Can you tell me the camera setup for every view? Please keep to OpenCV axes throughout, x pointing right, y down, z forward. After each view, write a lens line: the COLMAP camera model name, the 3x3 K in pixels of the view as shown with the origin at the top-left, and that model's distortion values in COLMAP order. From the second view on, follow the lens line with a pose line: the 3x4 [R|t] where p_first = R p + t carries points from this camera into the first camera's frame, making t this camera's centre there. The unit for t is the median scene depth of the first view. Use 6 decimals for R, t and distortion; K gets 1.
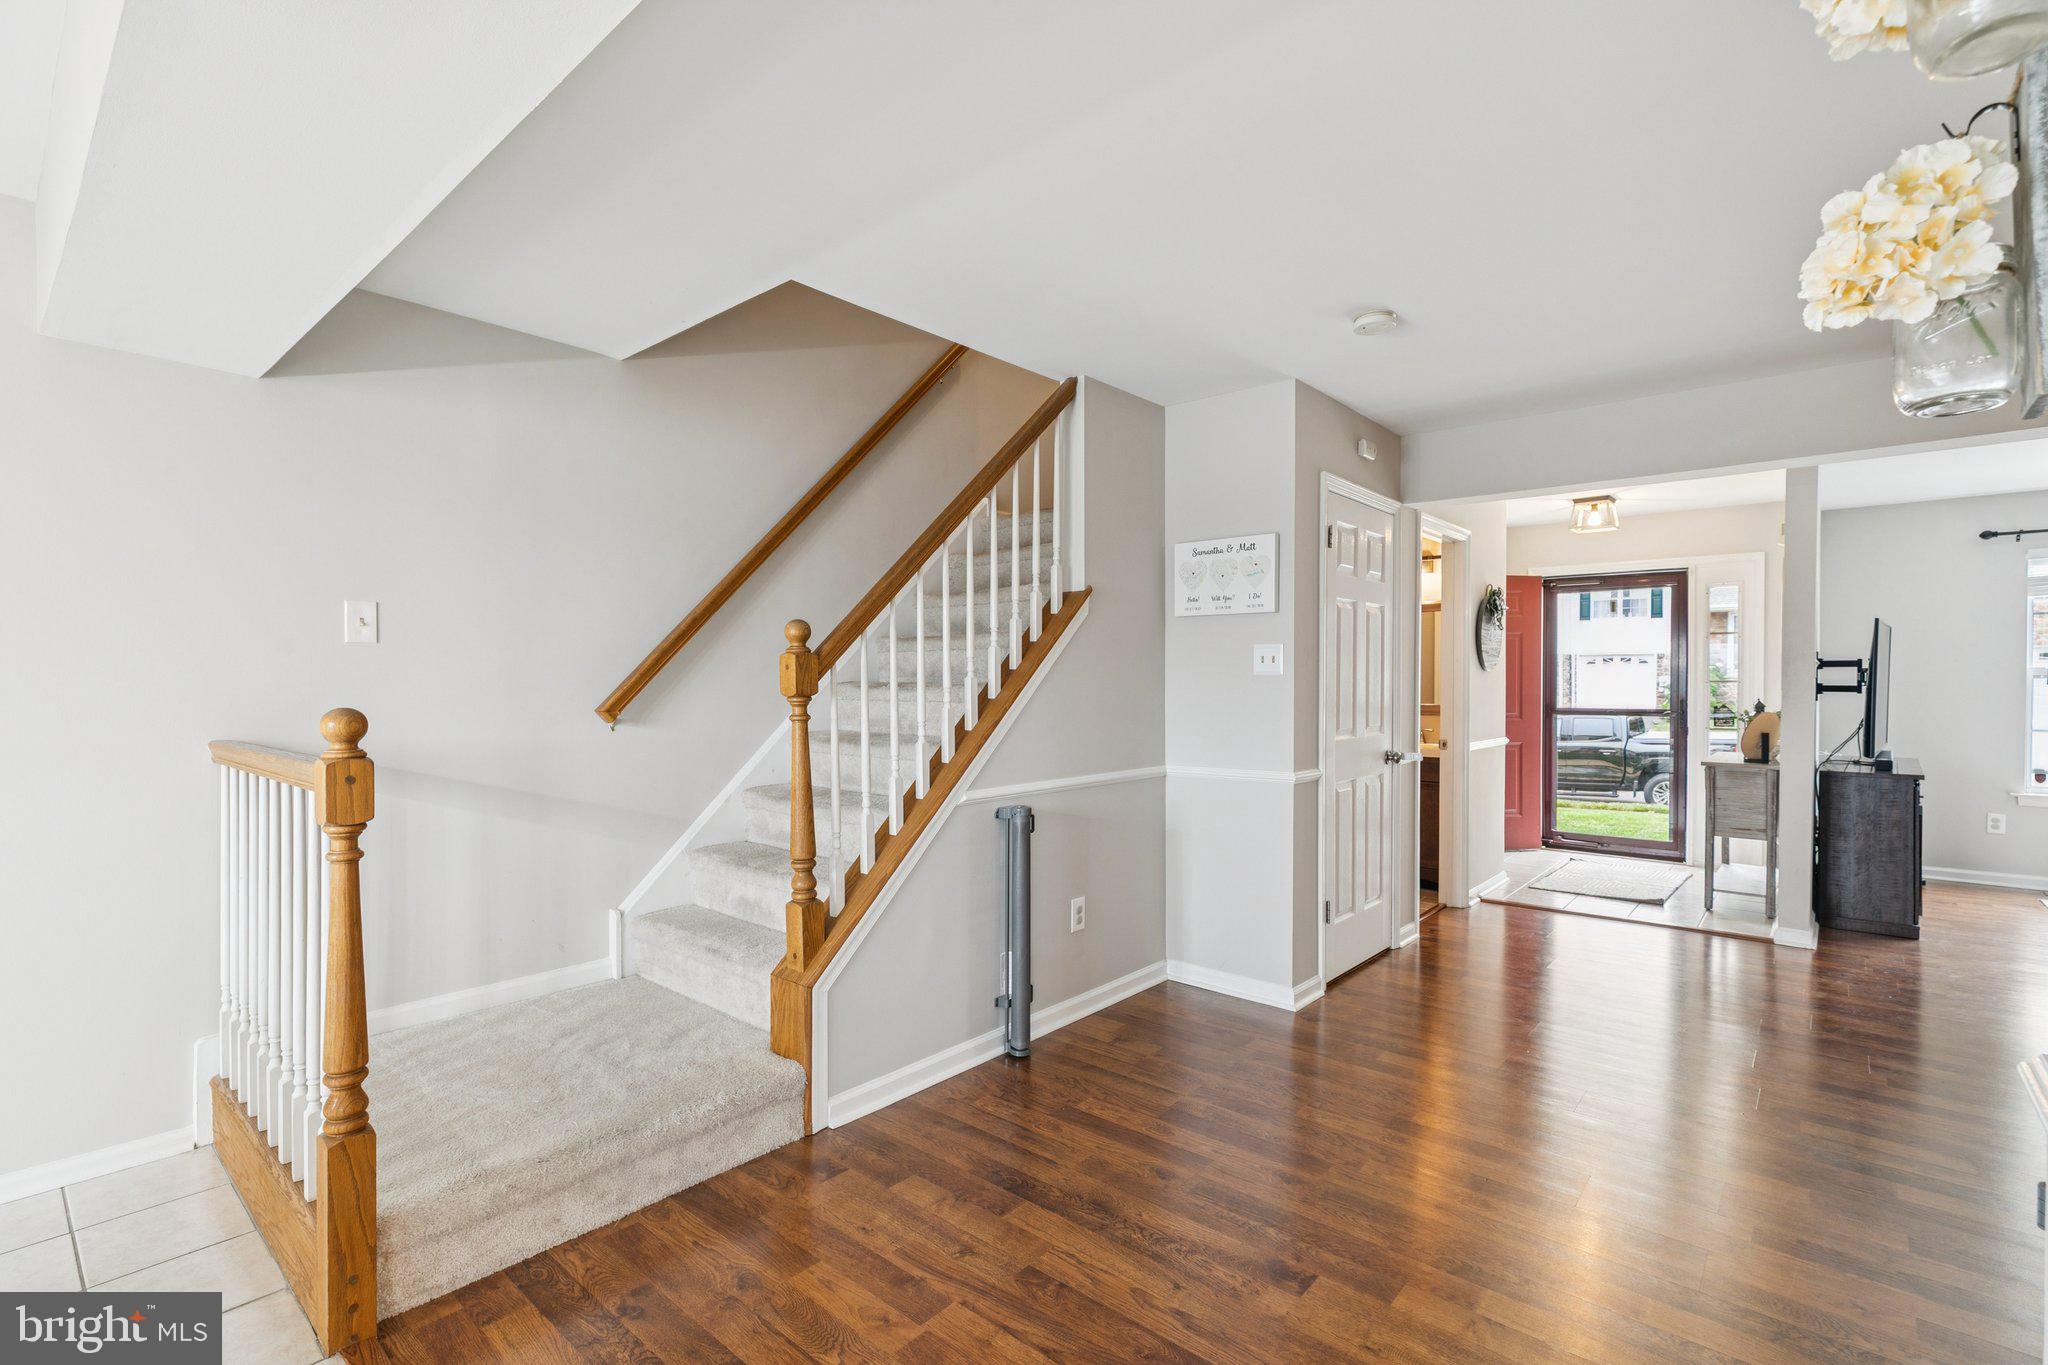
lens RADIAL K [[929.6, 0, 1028.3], [0, 929.6, 690.5], [0, 0, 1]] dist [0.001136, -0.000303]
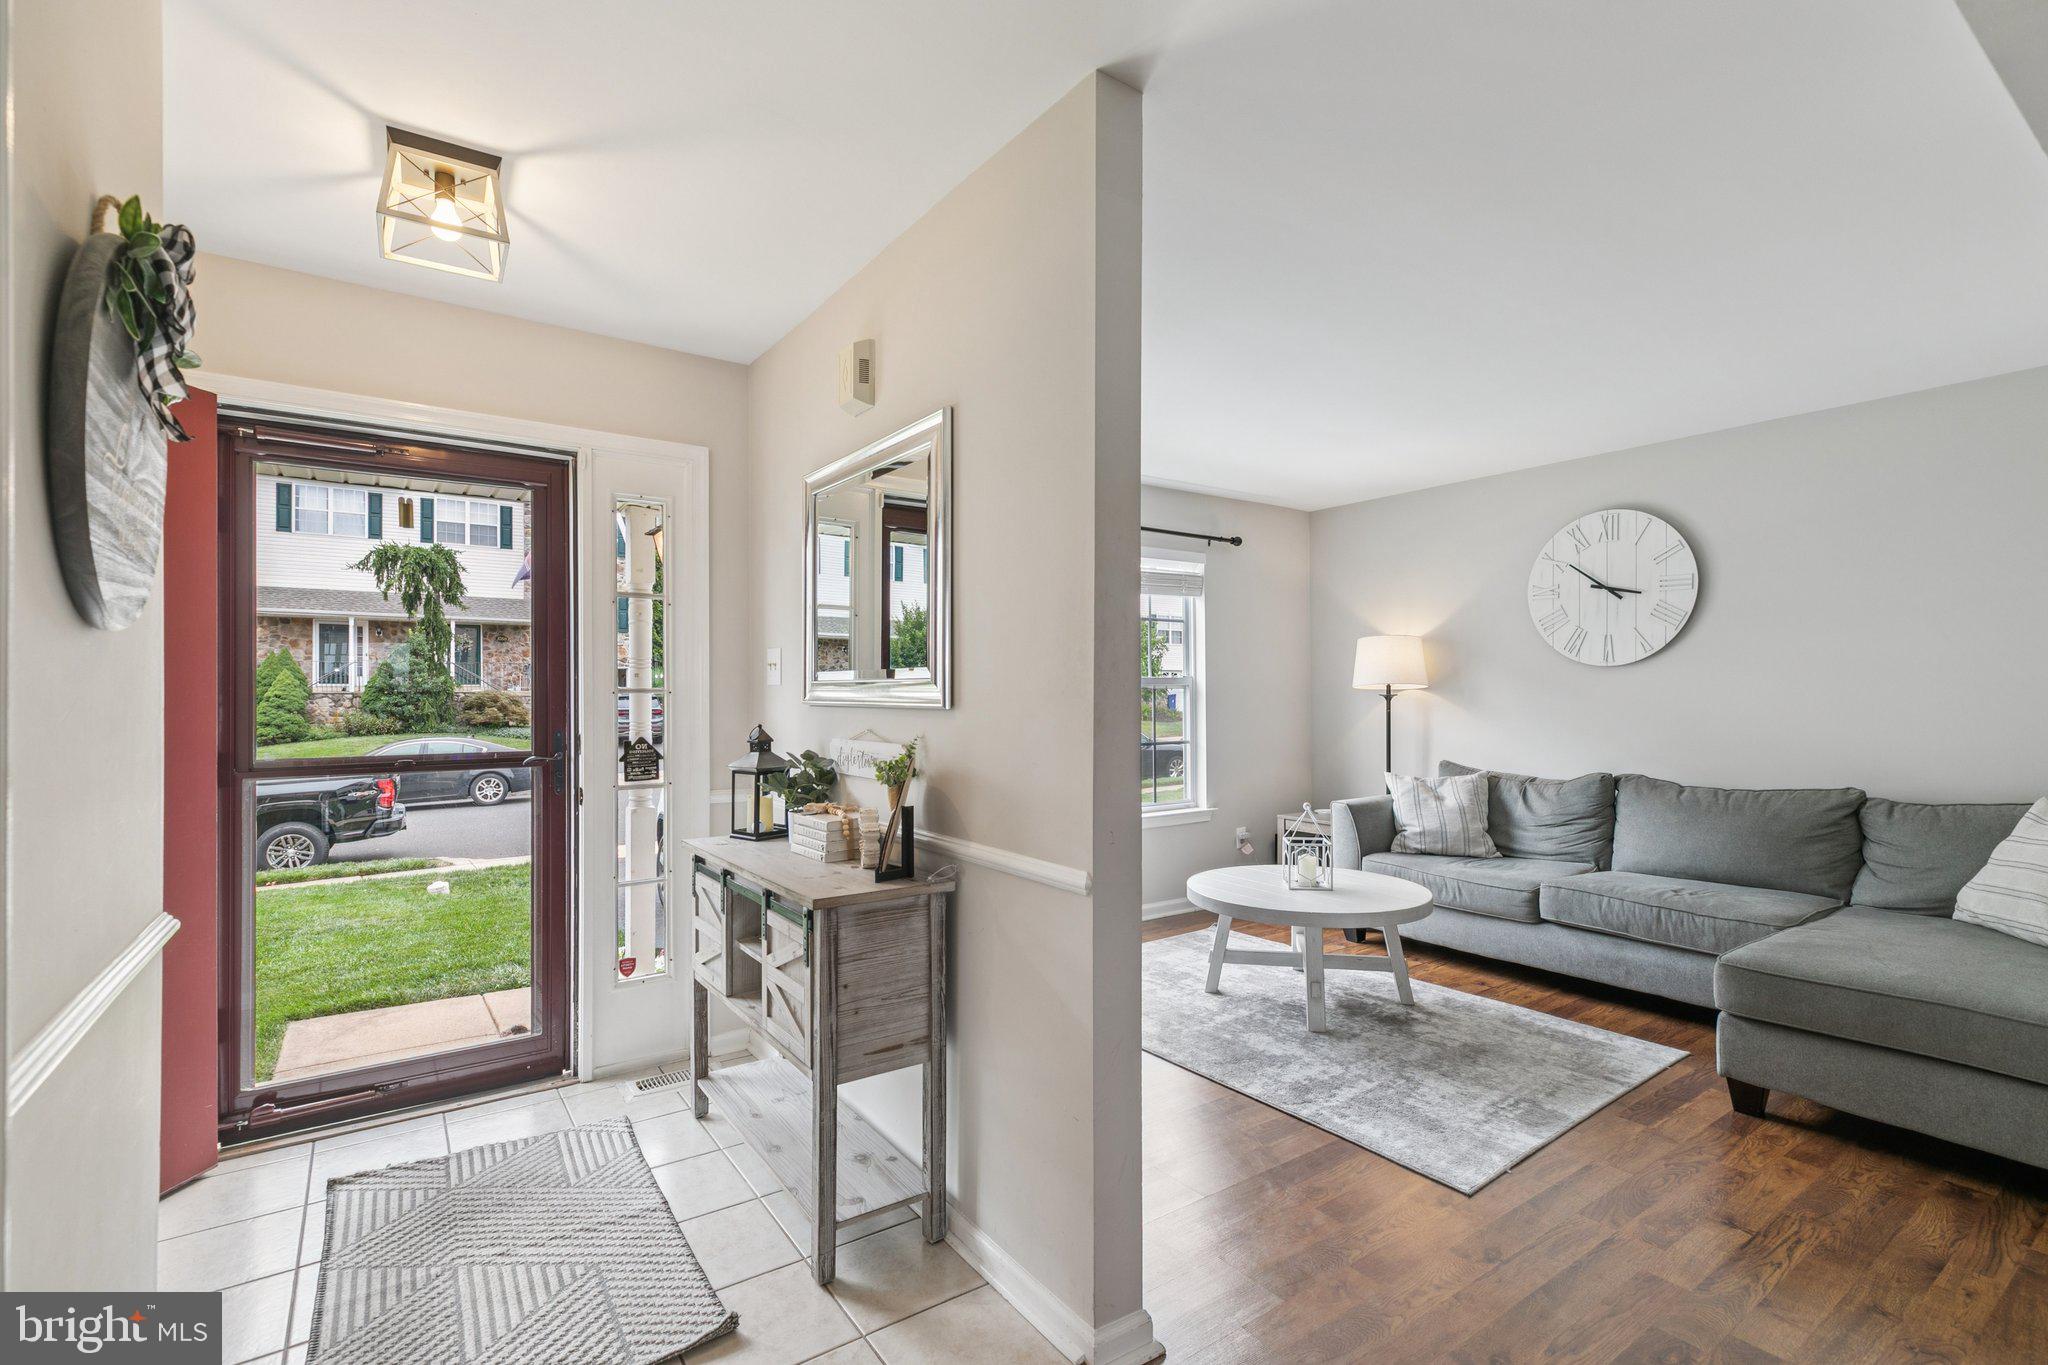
lens RADIAL K [[929.6, 0, 1028.3], [0, 929.6, 690.5], [0, 0, 1]] dist [0.001136, -0.000303]
pose [[0.241532, 0.004121, 0.970384, 0.374982], [0.011856, 0.999904, -0.007198, -0.004995], [-0.970320, 0.013244, 0.241460, 0.816763]]
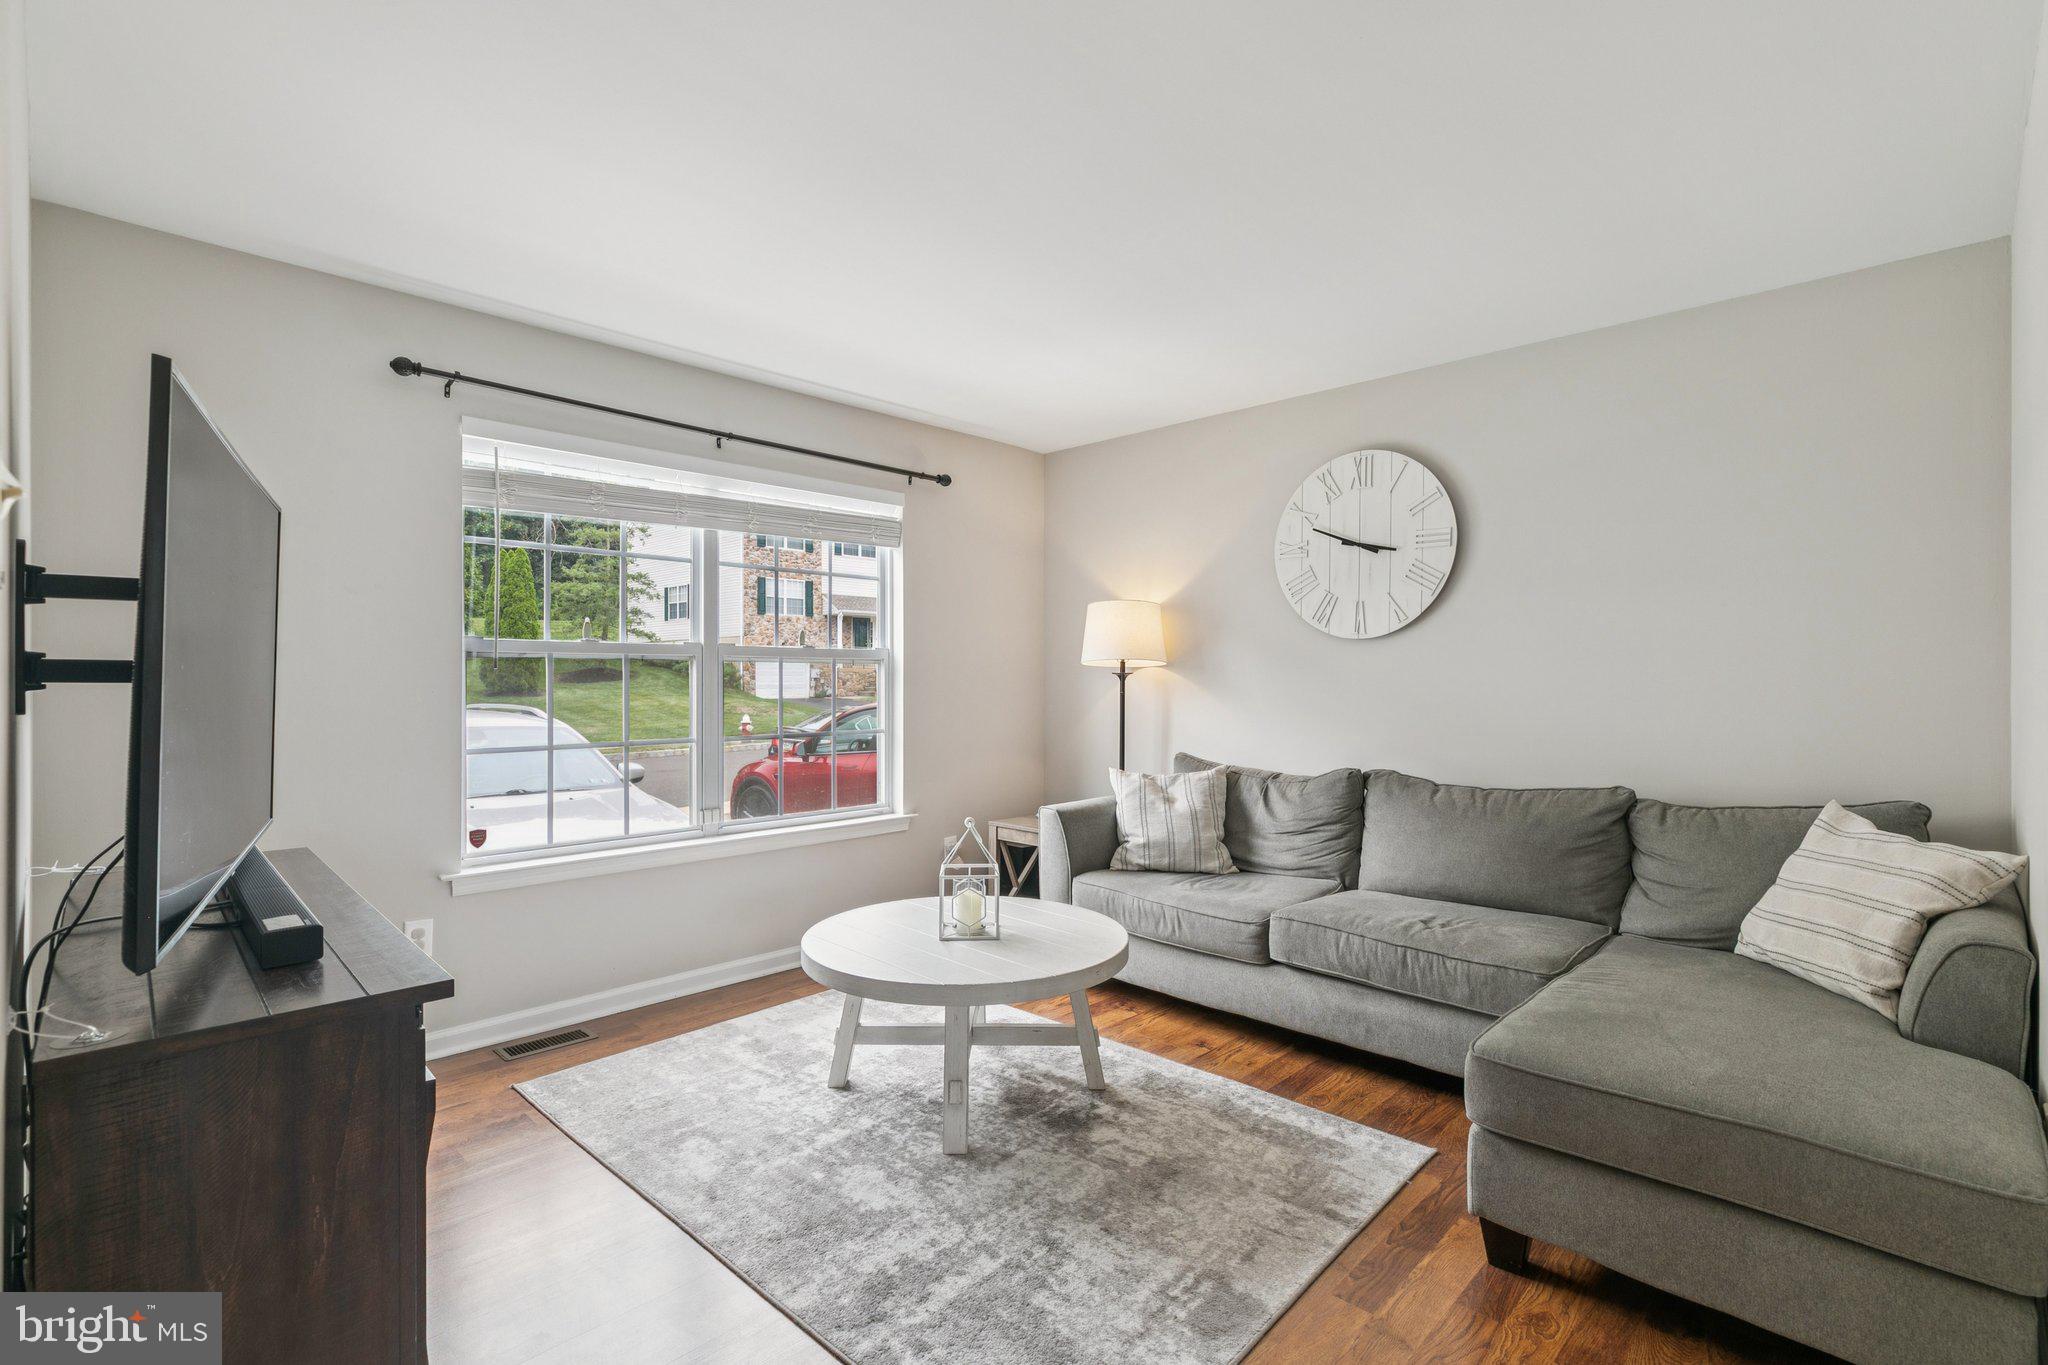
lens RADIAL K [[938.4, 0, 1030.8], [0, 938.4, 683.6], [0, 0, 1]] dist [0.002212, -0.000108]
pose [[0.051782, -0.005326, 0.998644, 0.611230], [0.006072, 0.999969, 0.005018, 0.001865], [-0.998640, 0.005804, 0.051813, 0.716689]]
